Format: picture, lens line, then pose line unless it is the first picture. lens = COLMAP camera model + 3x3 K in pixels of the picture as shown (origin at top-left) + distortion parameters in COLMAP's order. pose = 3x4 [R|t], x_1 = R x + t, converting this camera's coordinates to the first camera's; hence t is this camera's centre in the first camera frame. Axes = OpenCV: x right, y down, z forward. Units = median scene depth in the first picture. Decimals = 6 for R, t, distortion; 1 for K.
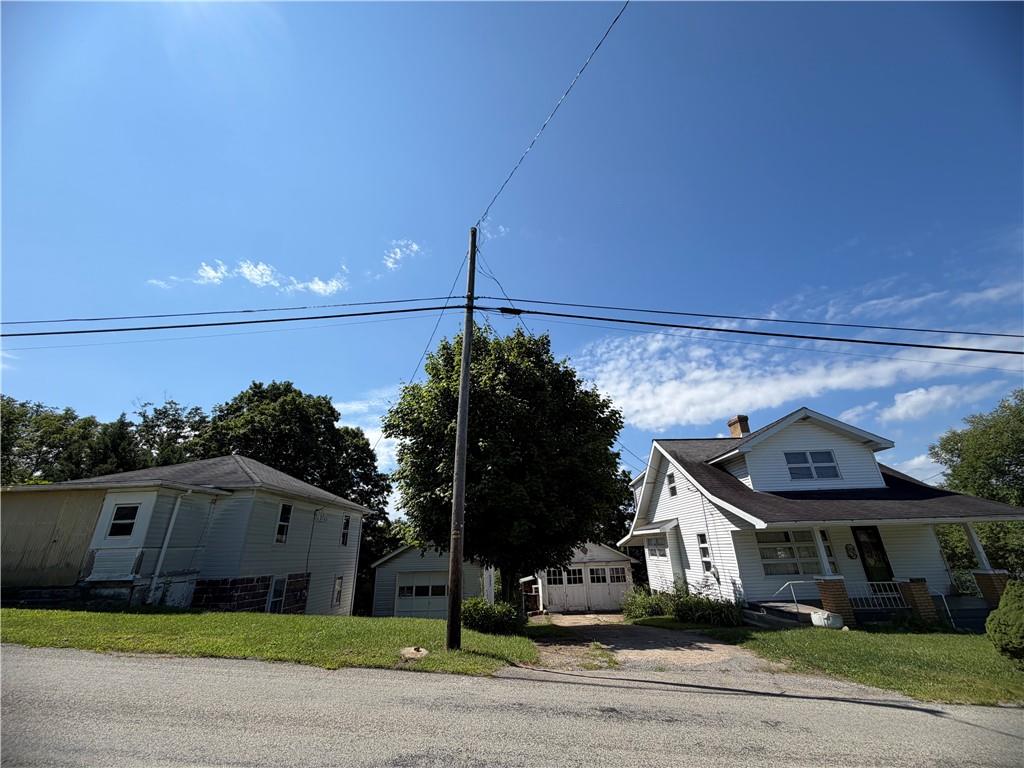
lens RADIAL K [[411.3, 0, 511.0], [0, 411.3, 385.7], [0, 0, 1]] dist [0.000043, 0.000228]
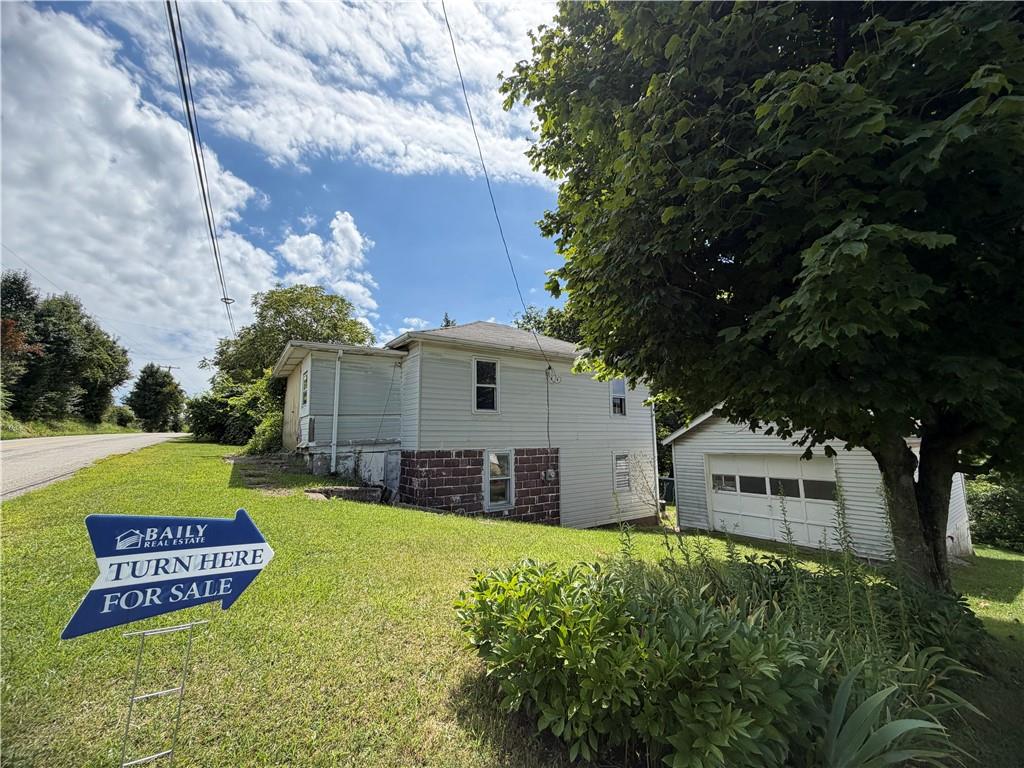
lens RADIAL K [[406.1, 0, 513.1], [0, 406.1, 387.3], [0, 0, 1]] dist [-0.000902, 0.000076]
pose [[0.593778, -0.091381, -0.799423, 0.044345], [0.301630, 0.946359, 0.115861, 0.177299], [0.745954, -0.309926, 0.589490, 0.398375]]
